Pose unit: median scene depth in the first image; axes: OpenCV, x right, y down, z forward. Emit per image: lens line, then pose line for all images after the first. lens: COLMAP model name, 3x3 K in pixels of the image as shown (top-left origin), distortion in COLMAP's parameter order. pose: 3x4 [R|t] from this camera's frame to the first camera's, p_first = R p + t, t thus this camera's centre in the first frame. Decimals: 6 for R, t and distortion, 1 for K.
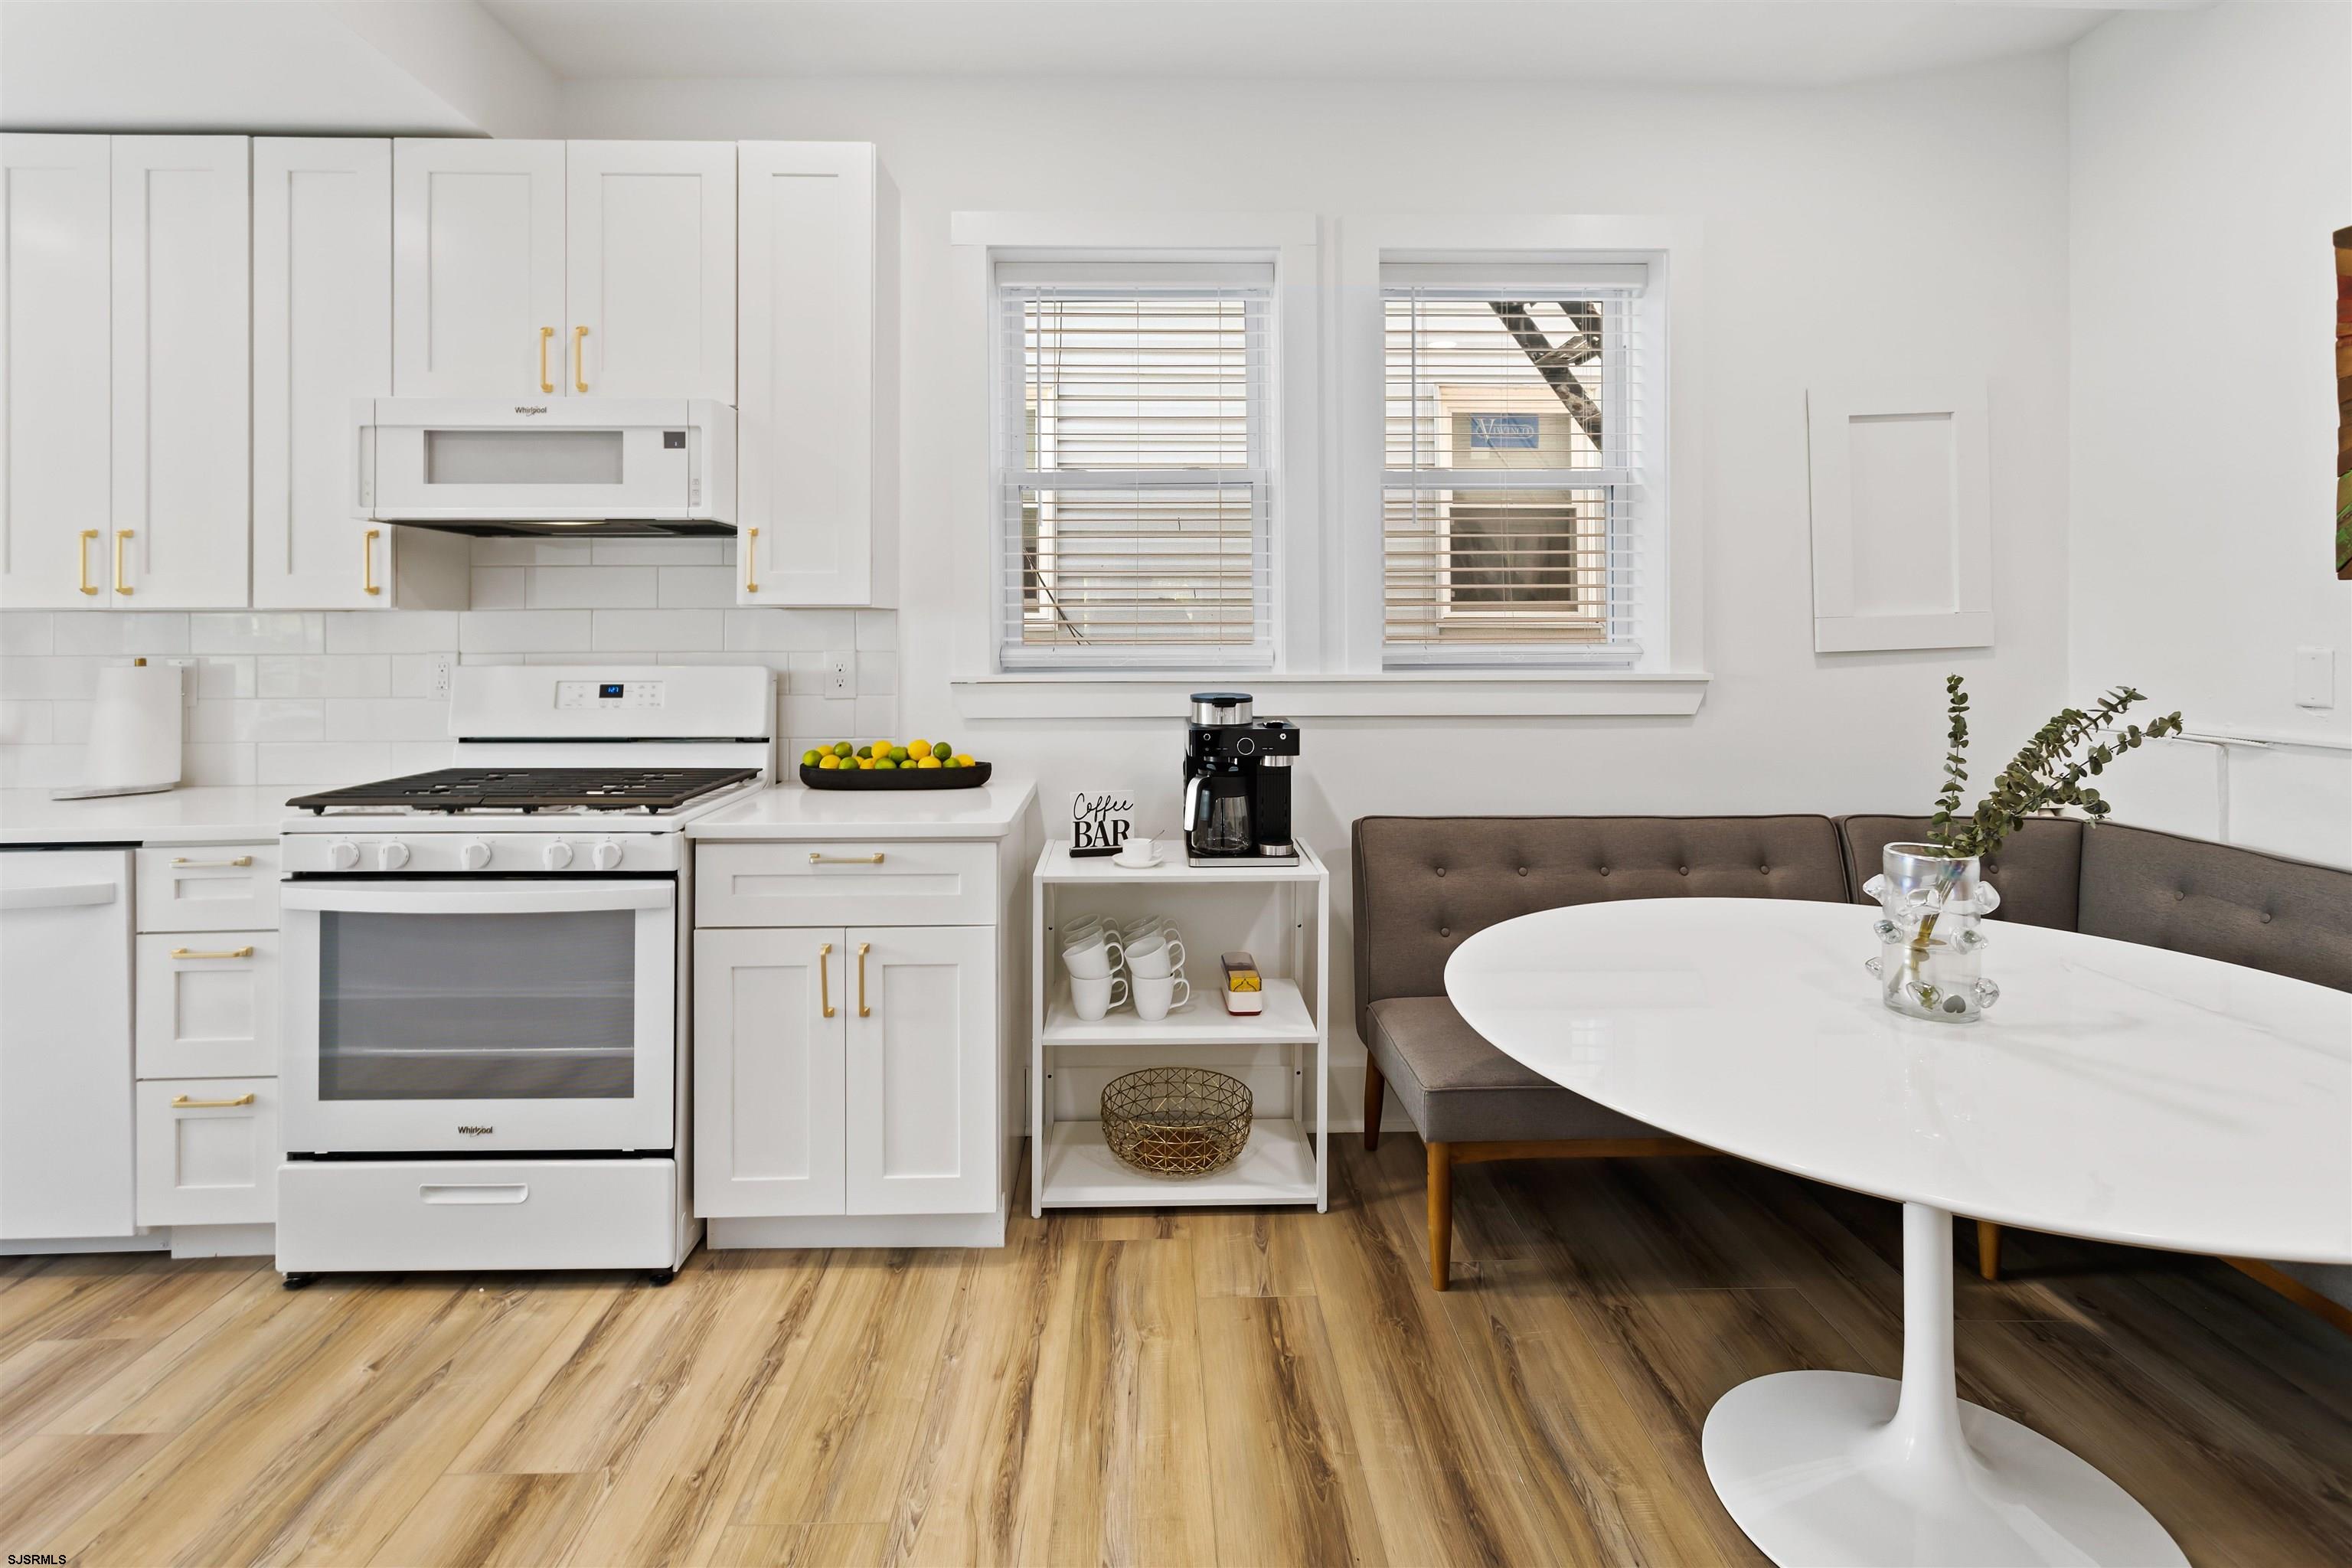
lens RADIAL K [[1185.2, 0, 1196.0], [0, 1185.2, 625.2], [0, 0, 1]] dist [0.006273, -0.000937]
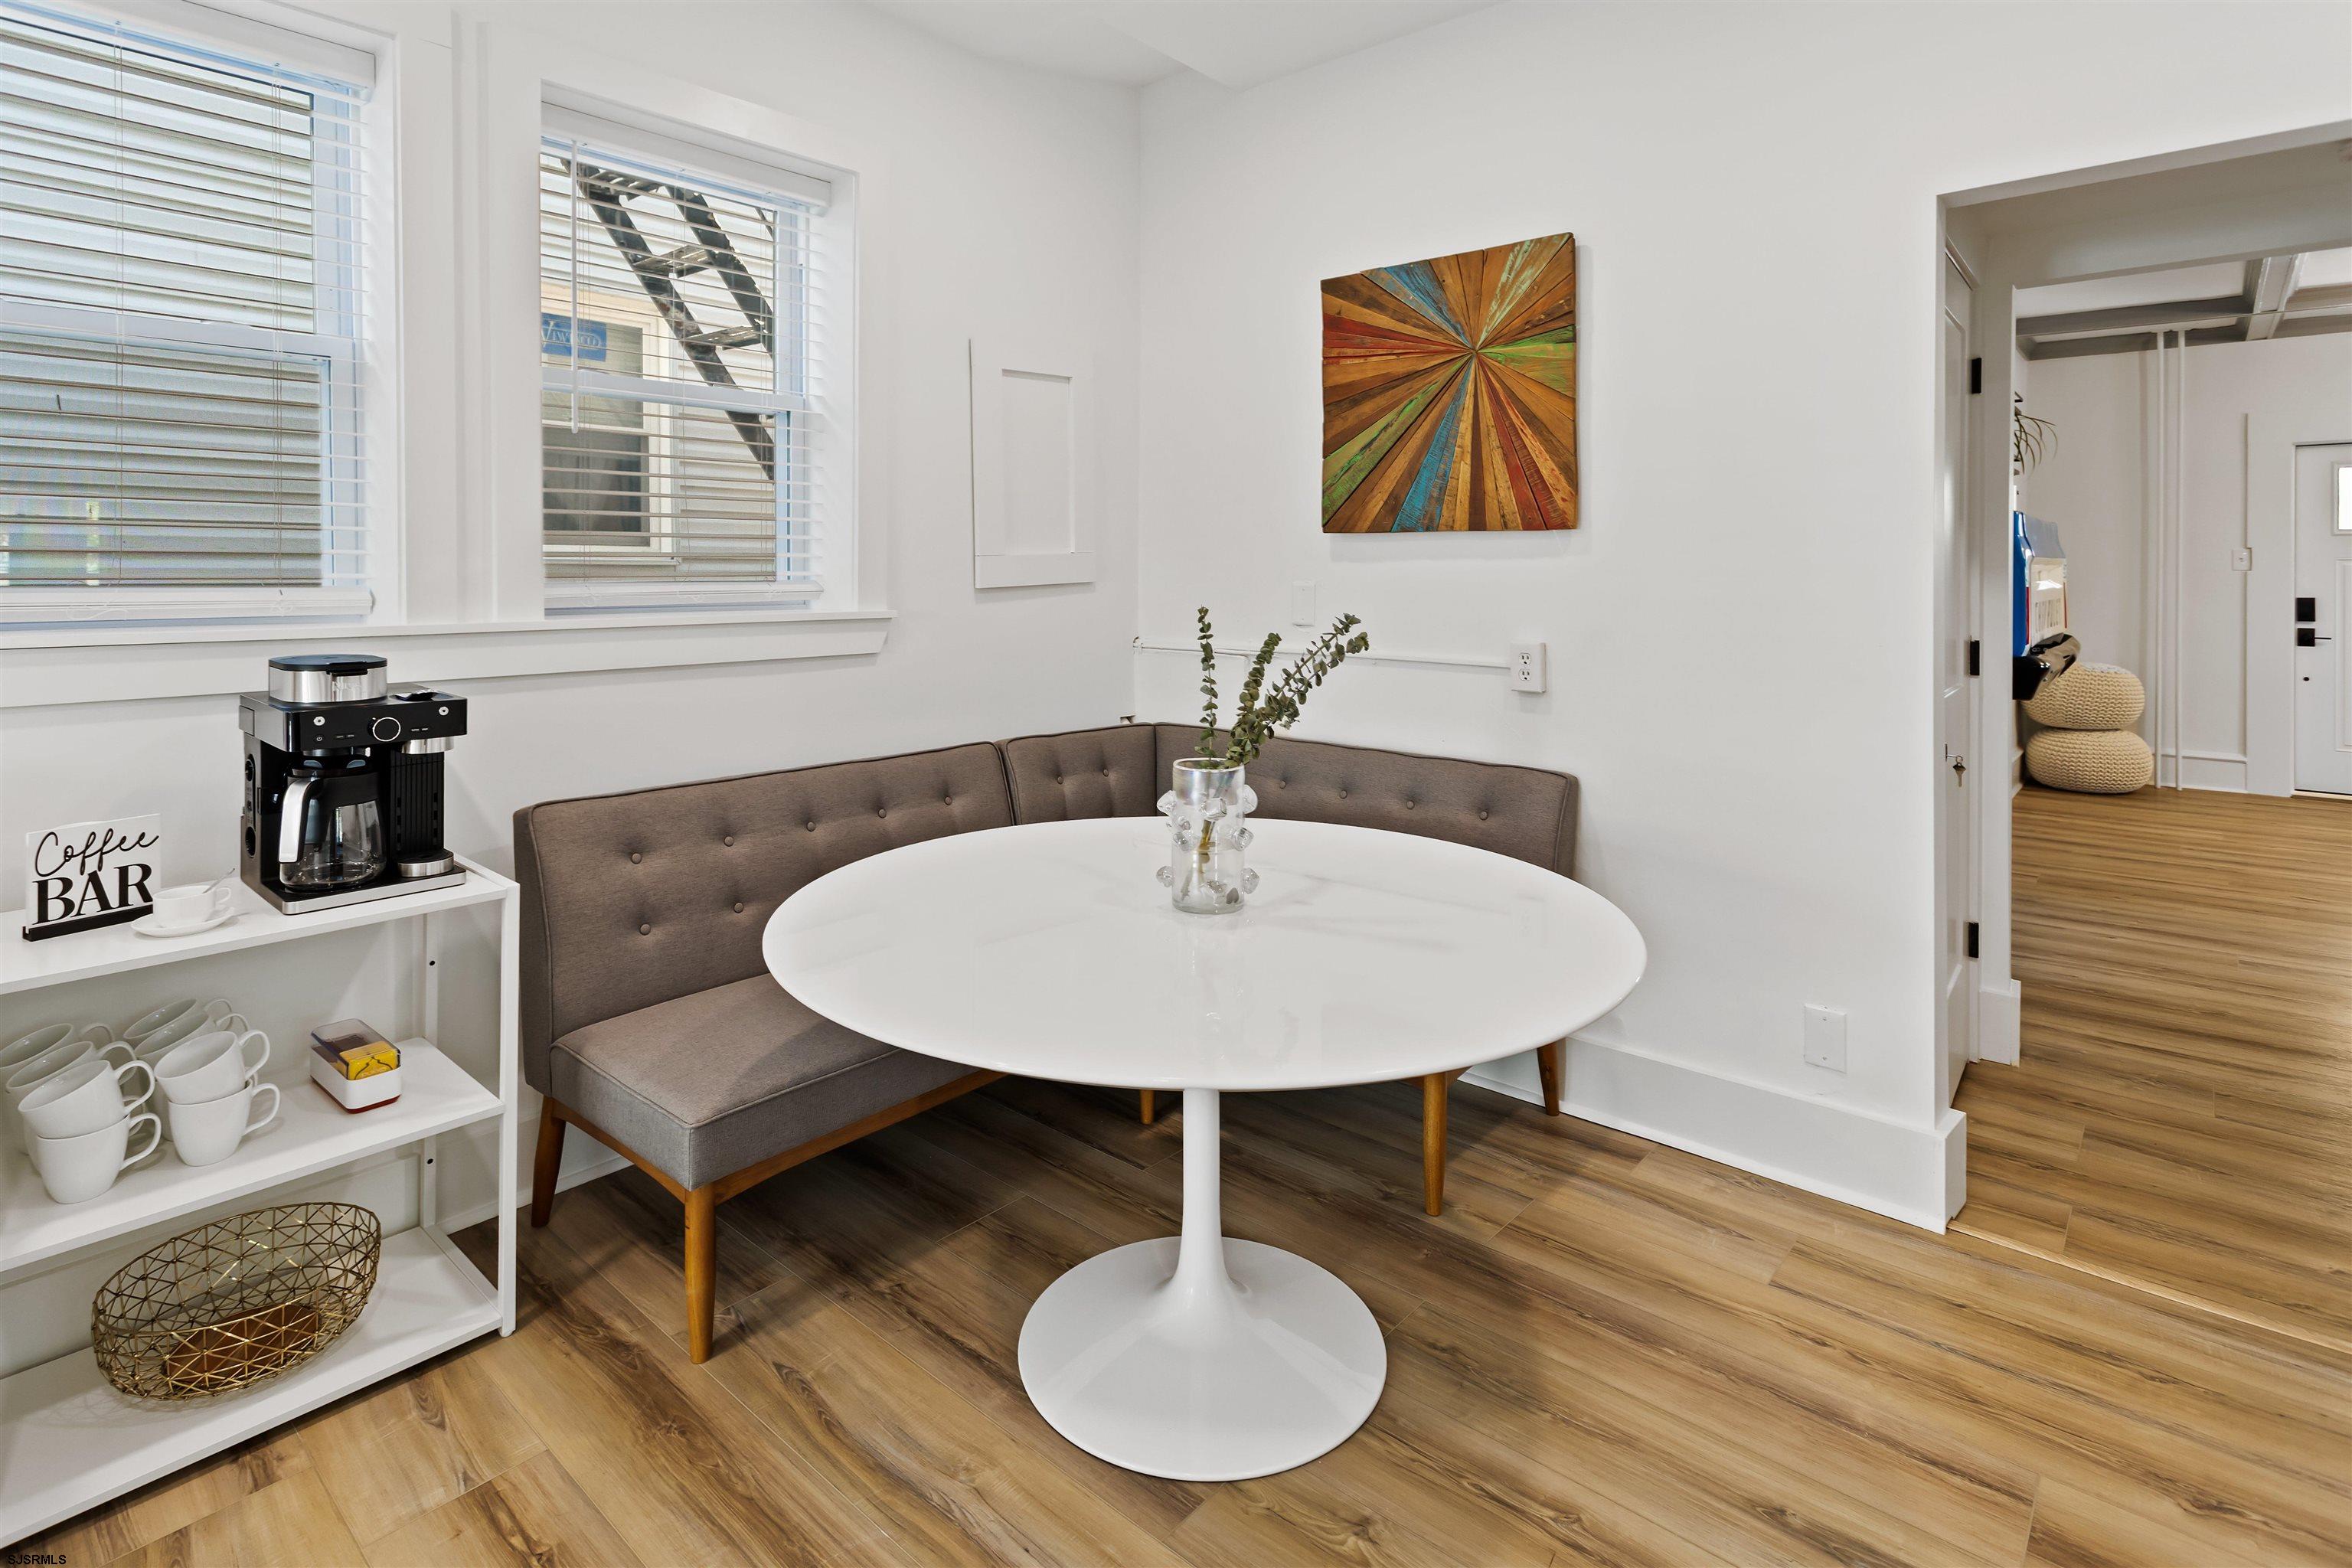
lens RADIAL K [[1185.2, 0, 1173.3], [0, 1185.2, 576.0], [0, 0, 1]] dist [0.006273, -0.000937]
pose [[0.685262, -0.000430, 0.728296, -0.163707], [-0.007948, 0.999936, 0.008069, 0.001915], [-0.728253, -0.011318, 0.685215, 0.186407]]
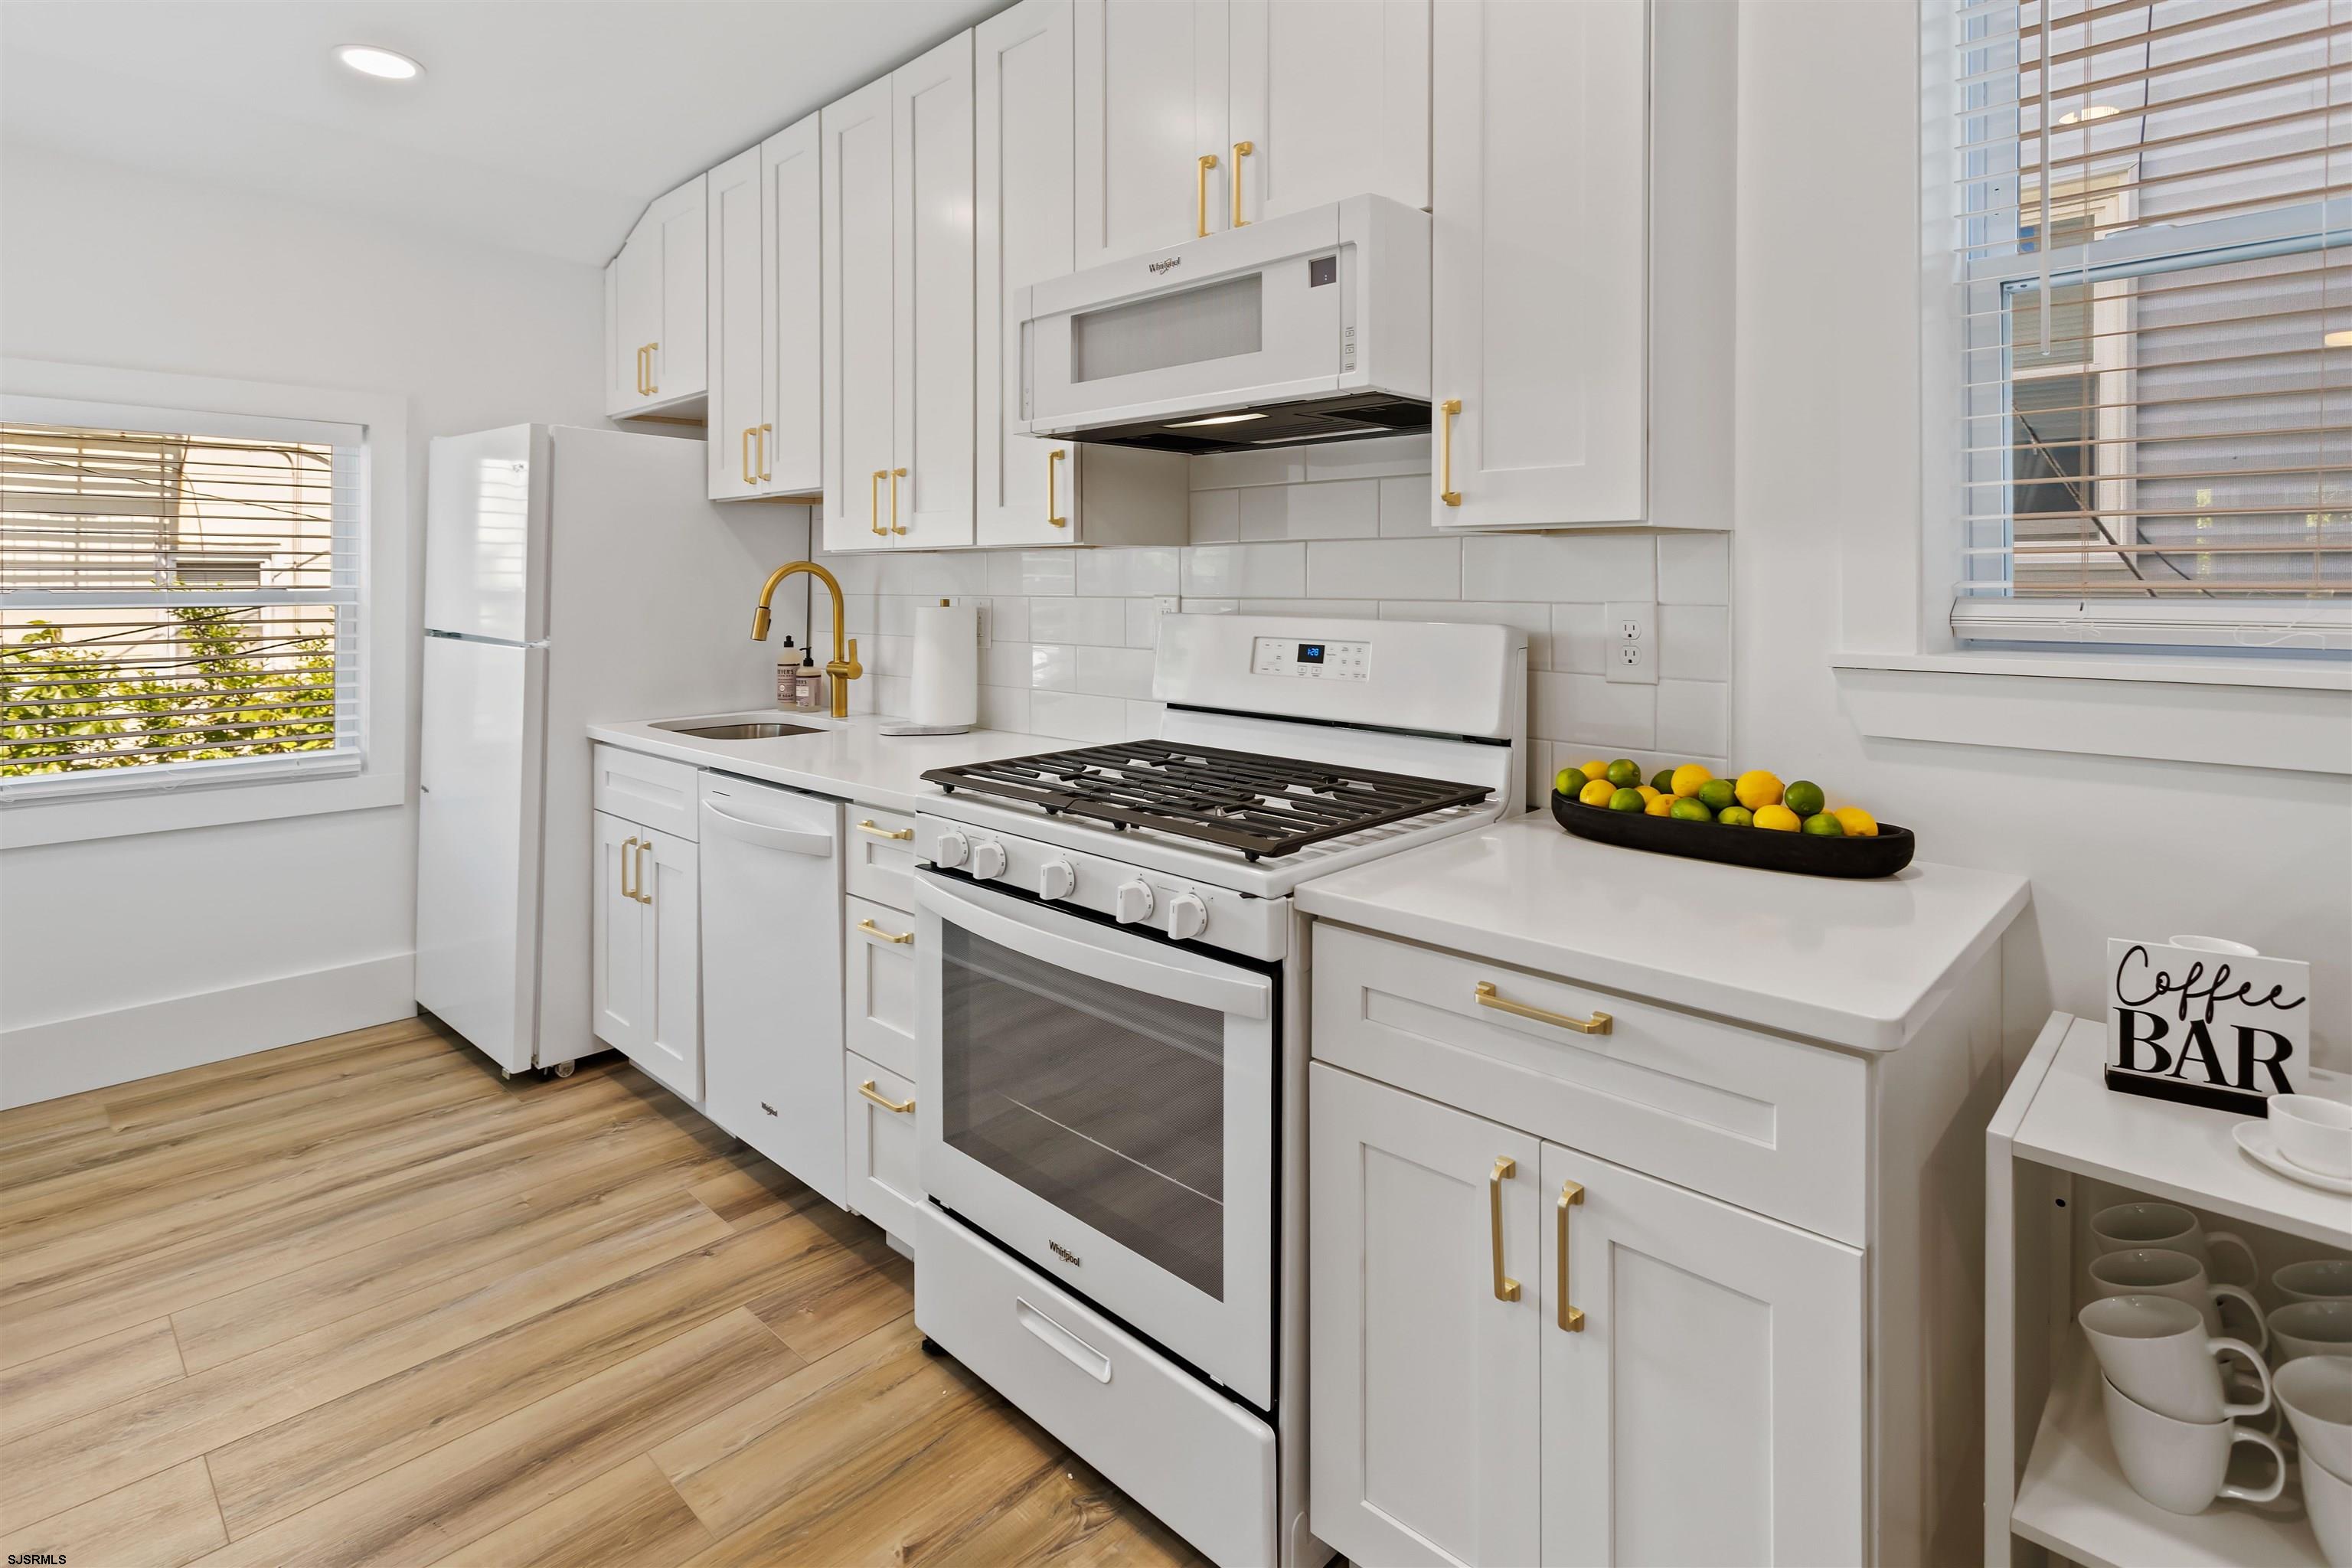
lens RADIAL K [[1185.2, 0, 1174.4], [0, 1185.2, 584.3], [0, 0, 1]] dist [0.006273, -0.000937]
pose [[0.691704, 0.007257, -0.722145, -0.031042], [0.005191, 0.999874, 0.015019, 0.002247], [0.722162, -0.014137, 0.691579, 0.499053]]
